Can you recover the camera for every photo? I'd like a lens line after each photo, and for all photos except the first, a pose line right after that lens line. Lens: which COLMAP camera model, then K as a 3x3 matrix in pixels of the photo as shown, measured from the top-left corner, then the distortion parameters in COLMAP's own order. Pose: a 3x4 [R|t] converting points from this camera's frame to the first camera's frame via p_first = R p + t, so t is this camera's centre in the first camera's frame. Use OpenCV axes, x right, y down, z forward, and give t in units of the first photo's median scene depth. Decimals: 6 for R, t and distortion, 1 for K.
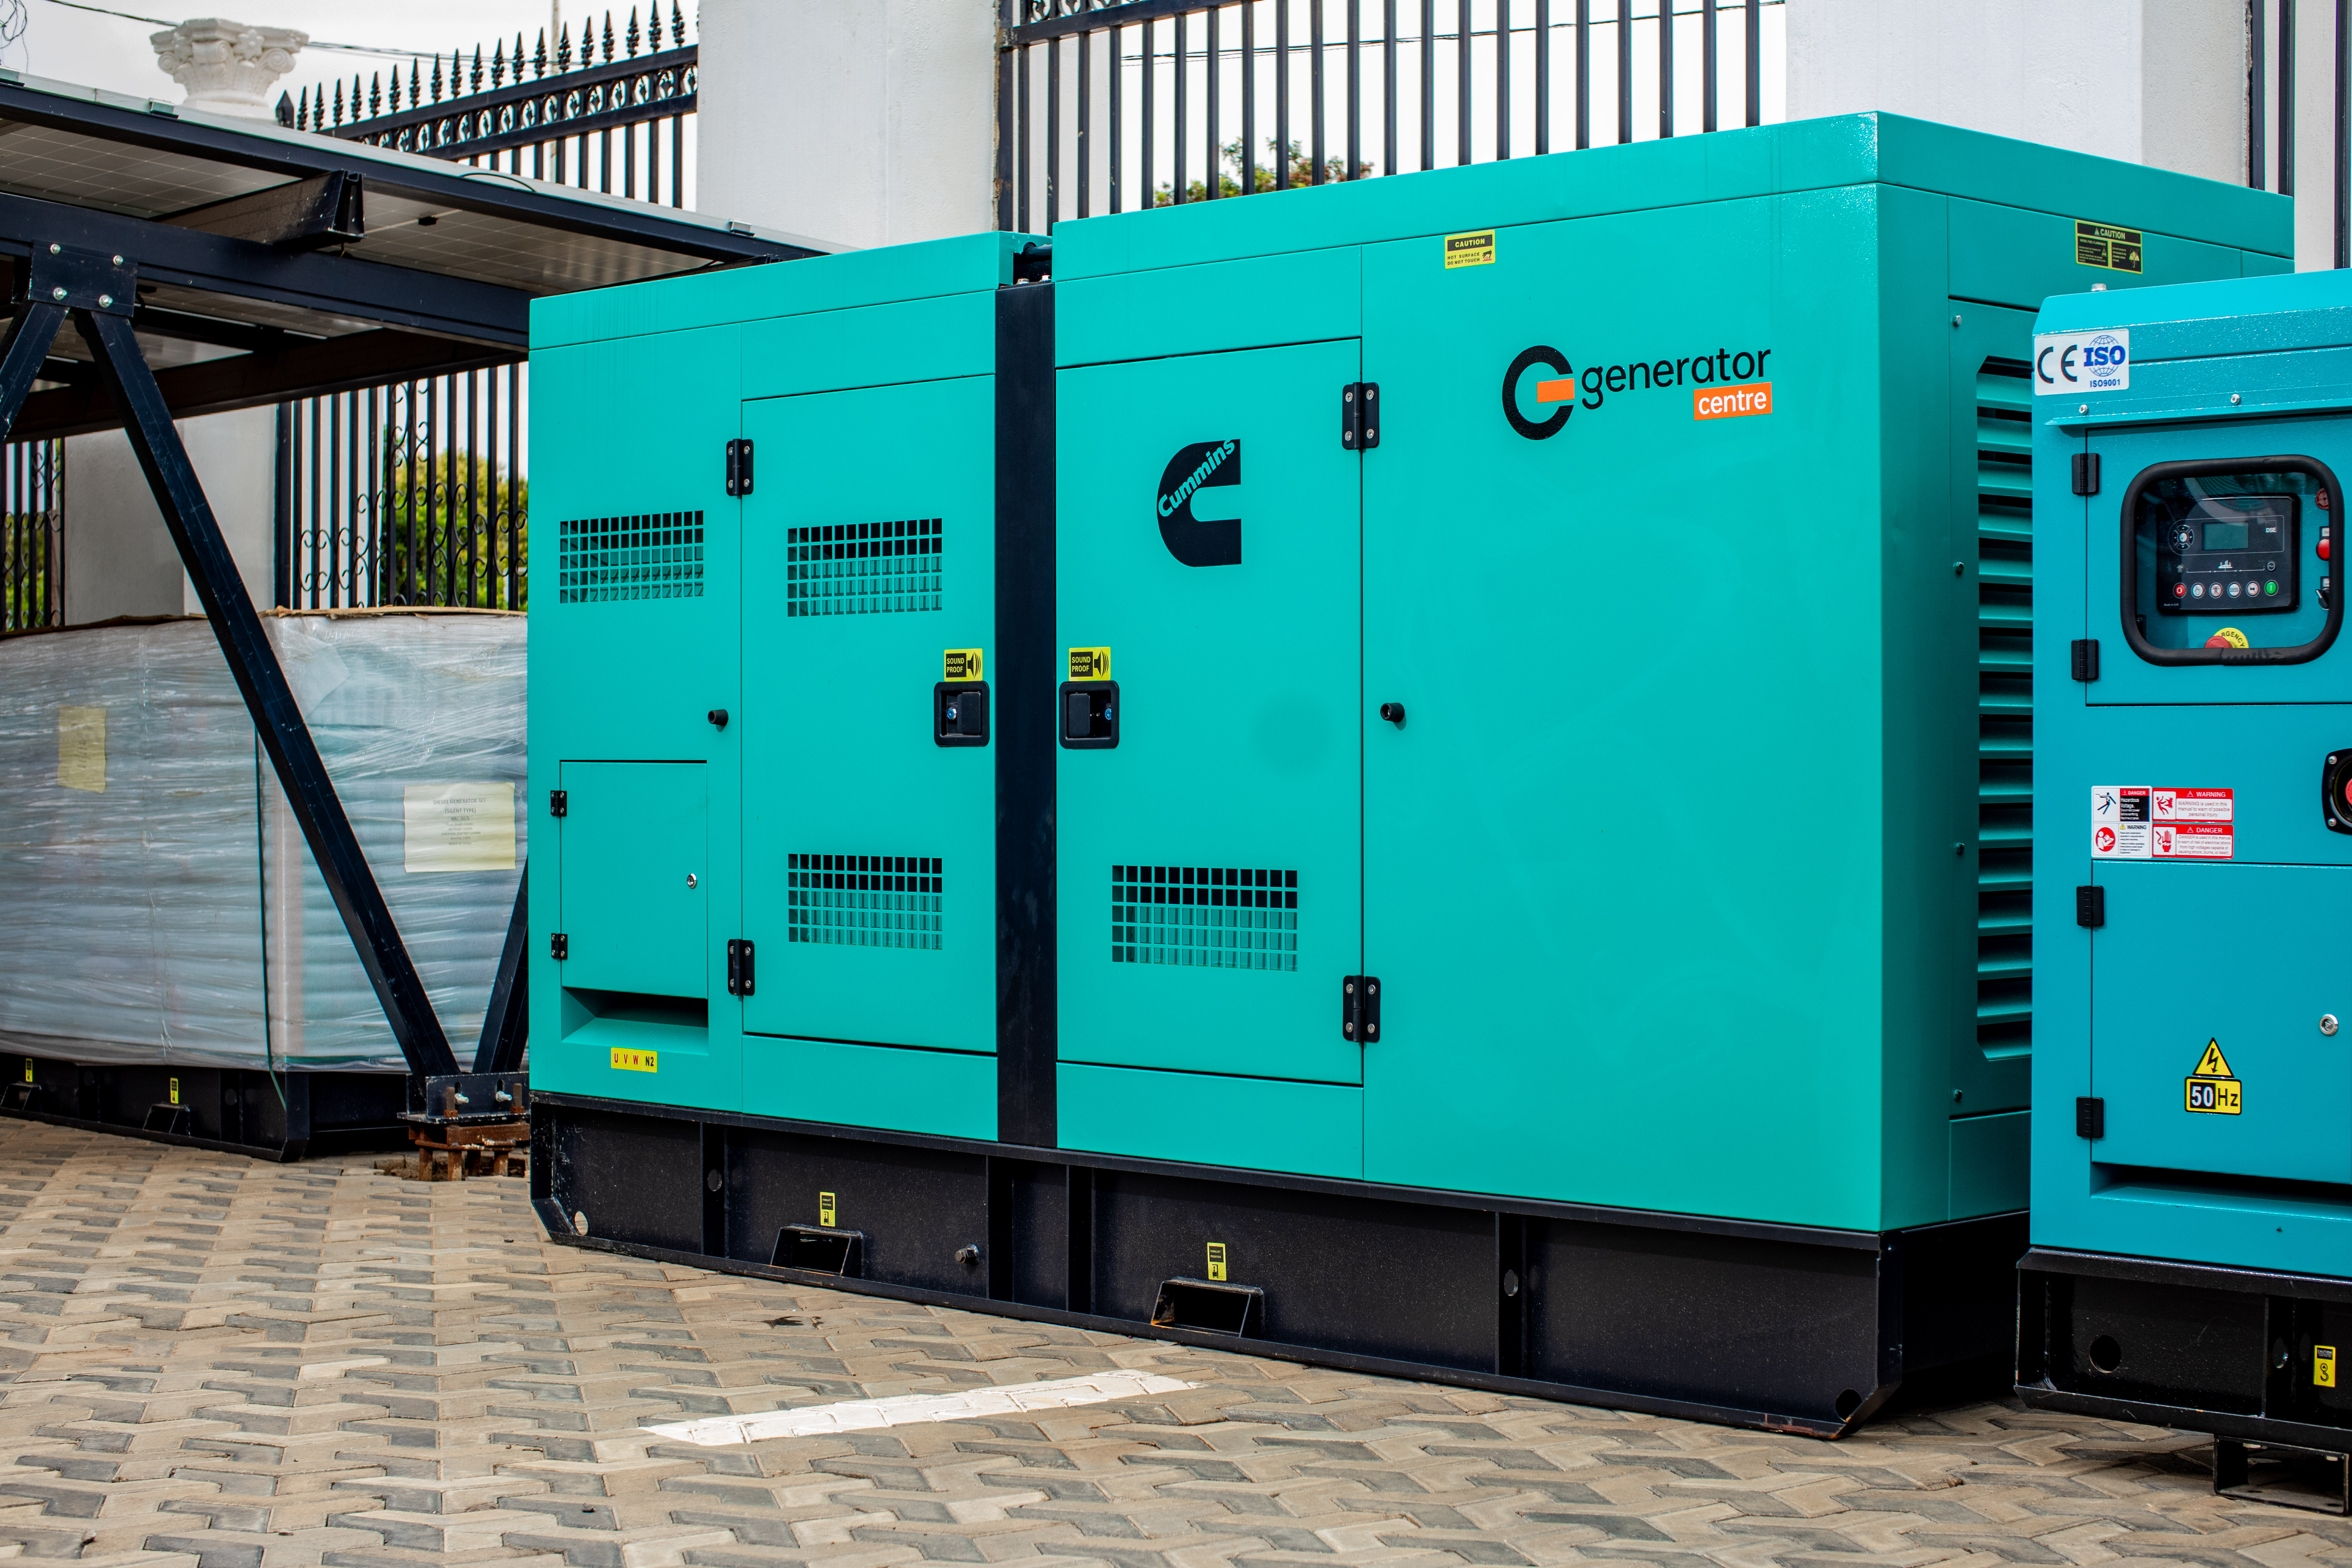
lens RADIAL K [[3983.5, 0, 1176.0], [0, 3983.5, 784.0], [0, 0, 1]] dist [-0.287665, 0.785138]
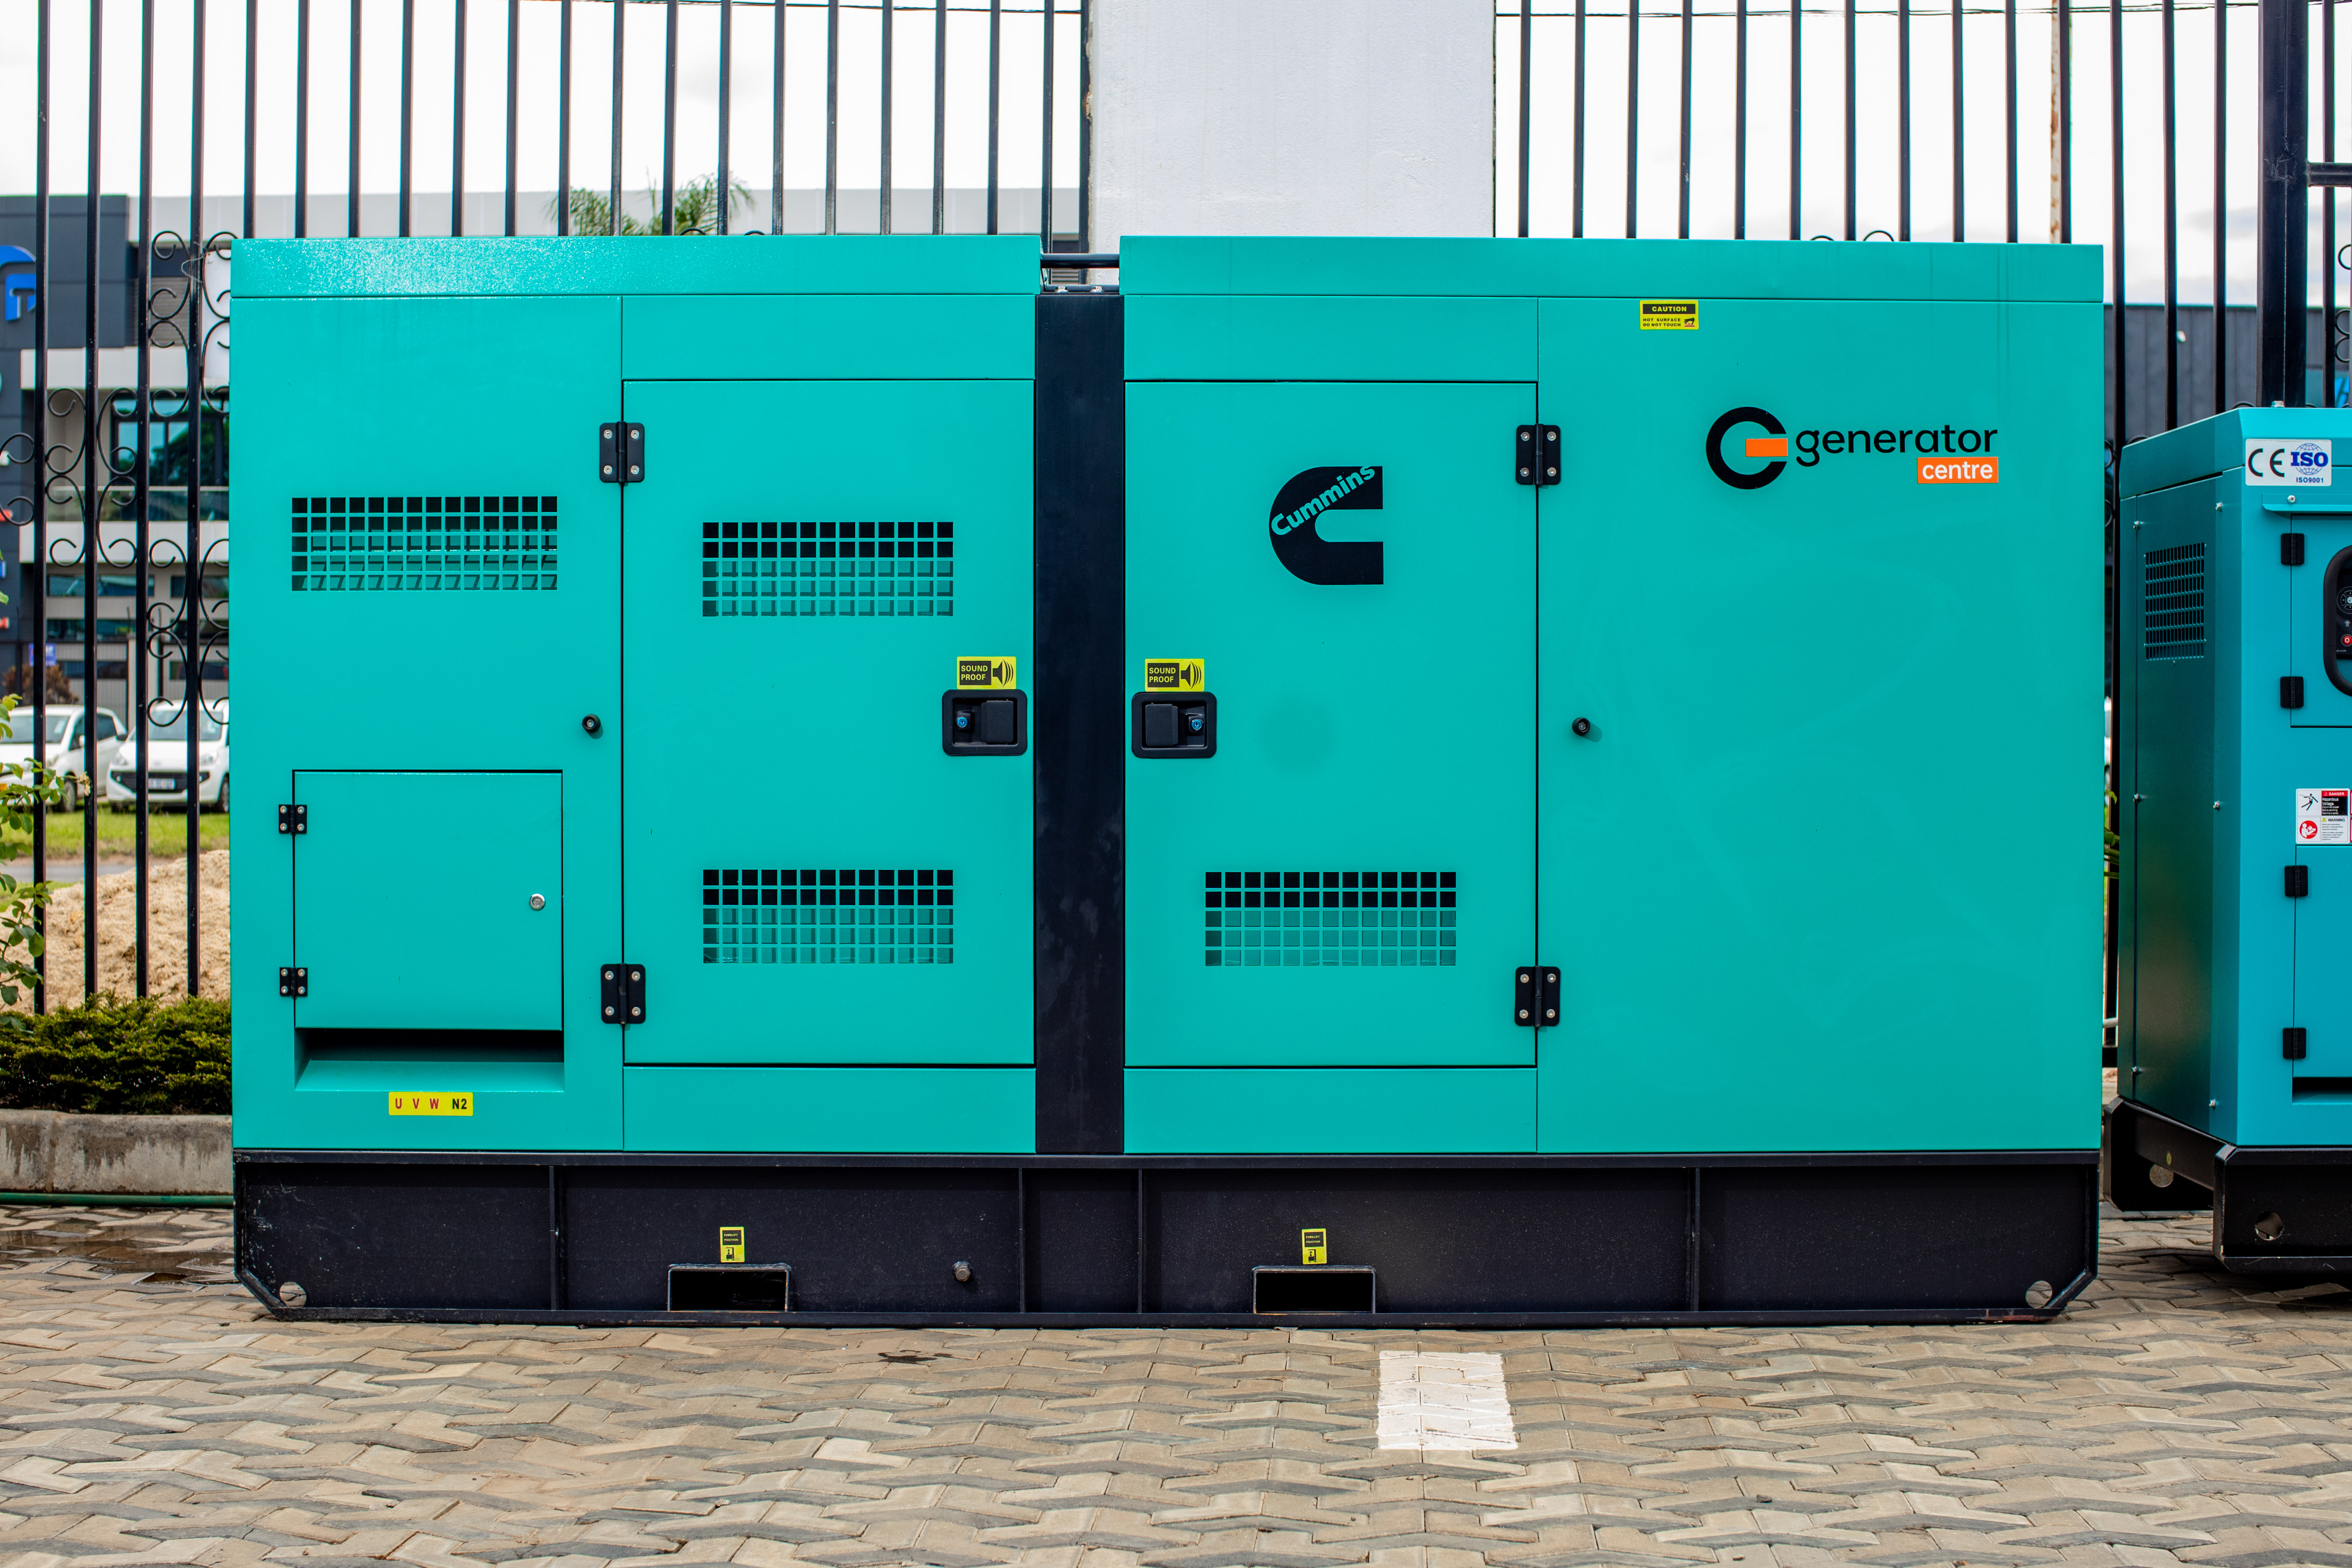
lens RADIAL K [[3983.3, 0, 1176.0], [0, 3983.3, 784.0], [0, 0, 1]] dist [-0.287665, 0.785138]
pose [[0.685556, -0.012363, 0.727915, -0.813989], [0.004559, 0.999909, 0.012689, -0.016169], [-0.728006, -0.005380, 0.685550, 0.321510]]
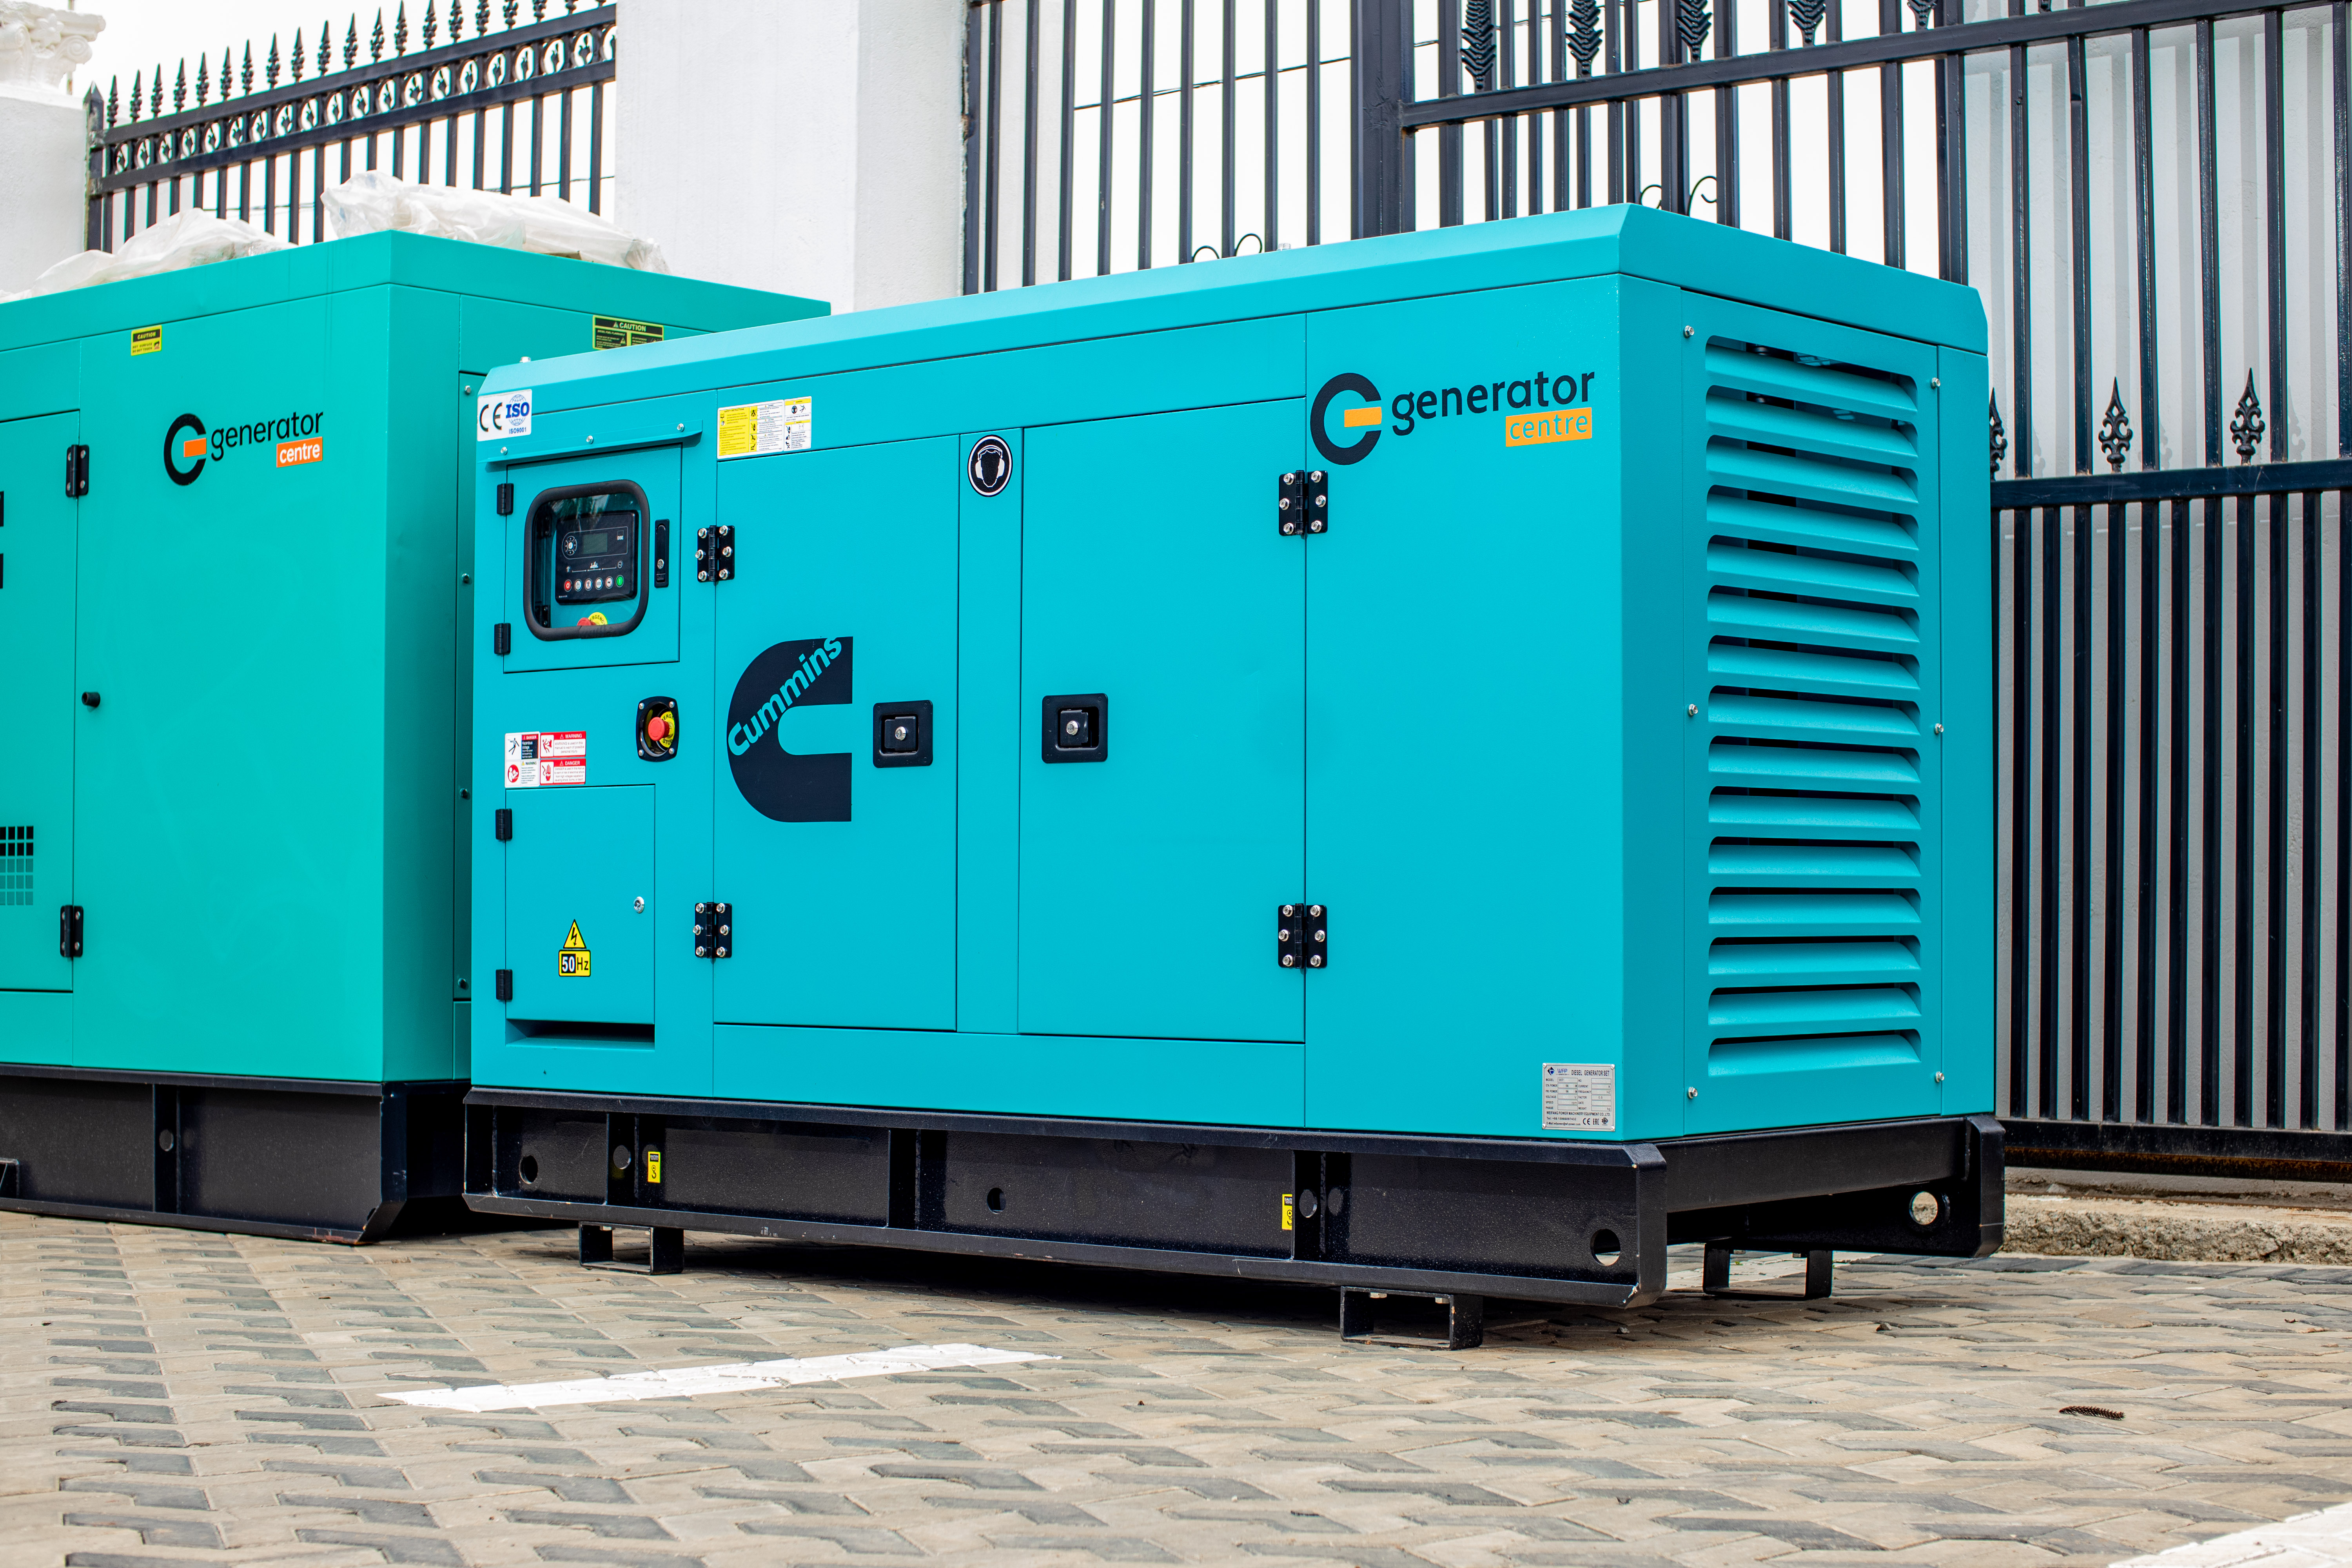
lens RADIAL K [[3983.5, 0, 1176.0], [0, 3983.5, 784.0], [0, 0, 1]] dist [-0.287665, 0.785138]
pose [[0.995043, 0.005789, 0.099277, 0.274487], [-0.001430, 0.999034, -0.043916, 0.063676], [-0.099435, 0.043557, 0.994090, -0.290524]]
